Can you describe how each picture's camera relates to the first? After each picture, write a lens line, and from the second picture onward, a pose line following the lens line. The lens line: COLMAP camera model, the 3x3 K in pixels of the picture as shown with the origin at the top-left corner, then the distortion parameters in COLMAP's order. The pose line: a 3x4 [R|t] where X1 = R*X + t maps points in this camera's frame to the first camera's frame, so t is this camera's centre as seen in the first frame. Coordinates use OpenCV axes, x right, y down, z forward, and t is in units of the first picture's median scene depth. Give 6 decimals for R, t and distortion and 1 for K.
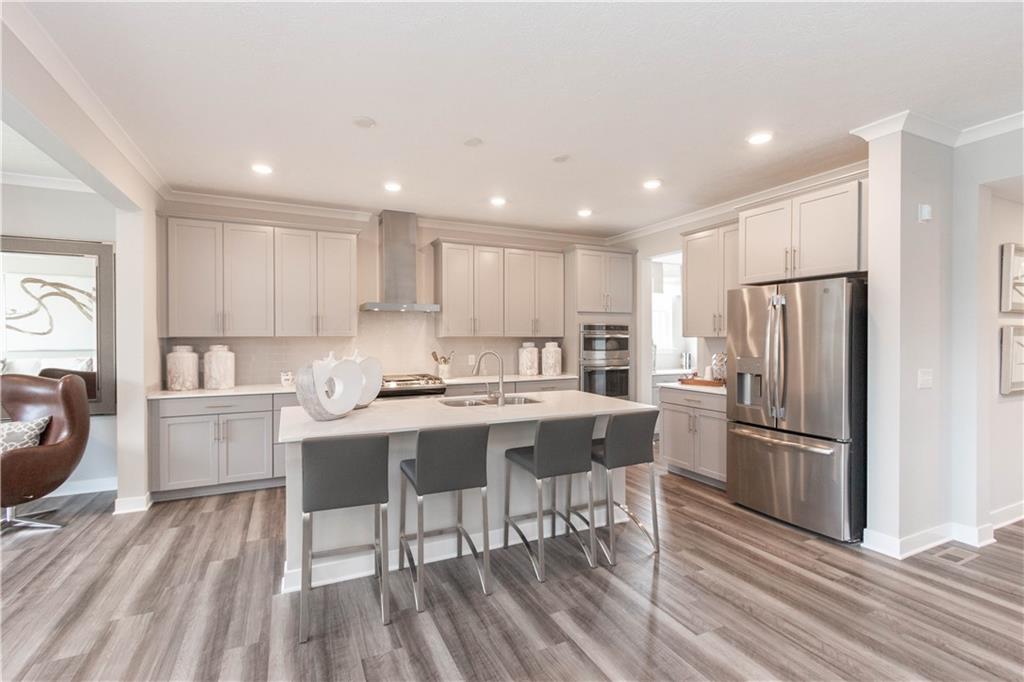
lens RADIAL K [[473.3, 0, 507.6], [0, 473.3, 345.5], [0, 0, 1]] dist [0.008229, -0.001507]
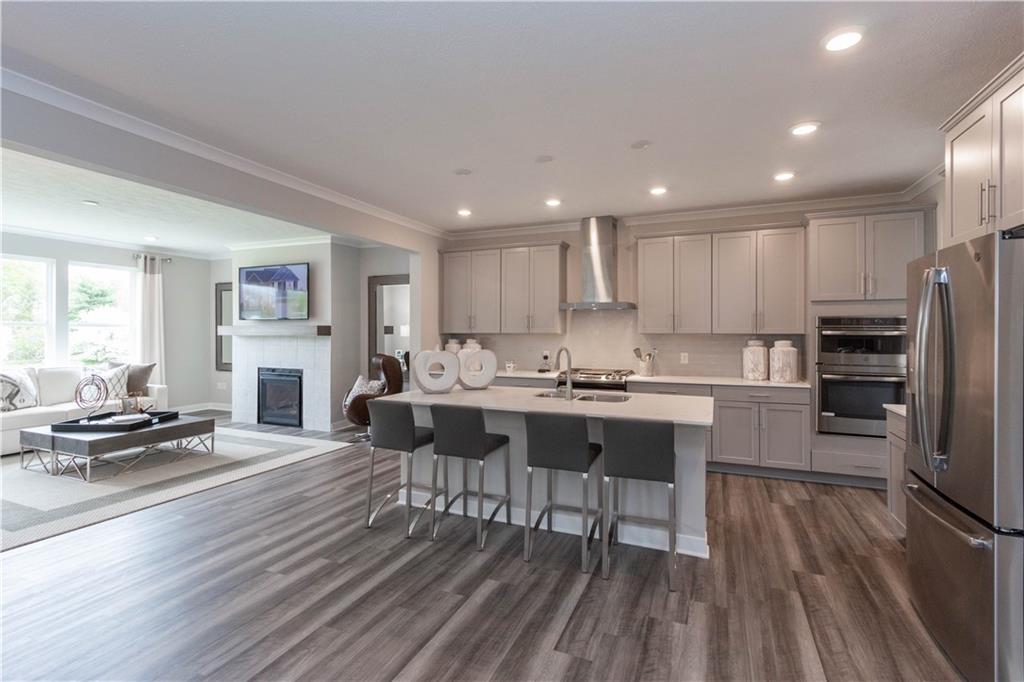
lens RADIAL K [[473.3, 0, 494.3], [0, 473.3, 346.4], [0, 0, 1]] dist [0.008229, -0.001507]
pose [[0.652687, 0.025181, -0.757209, 0.542023], [-0.011066, 0.999658, 0.023706, -0.015106], [0.757547, -0.007093, 0.652742, 0.148428]]
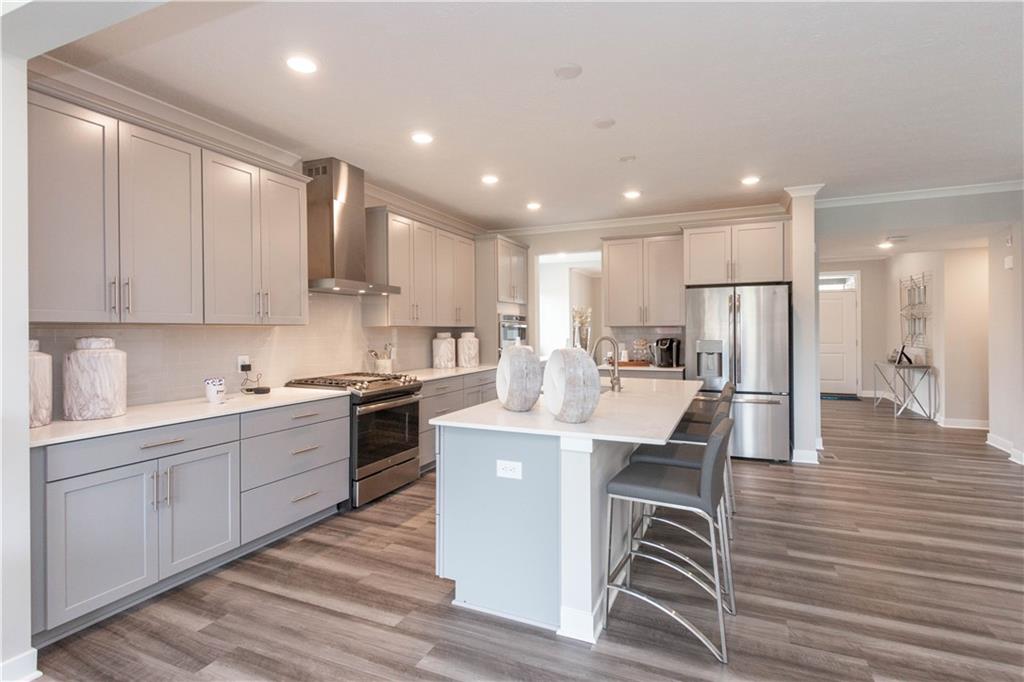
lens RADIAL K [[473.3, 0, 531.3], [0, 473.3, 335.6], [0, 0, 1]] dist [0.008229, -0.001507]
pose [[0.761901, -0.010092, 0.647614, -0.660157], [0.015014, 0.999885, -0.002083, 0.006269], [-0.647519, 0.011310, 0.761965, 0.286047]]
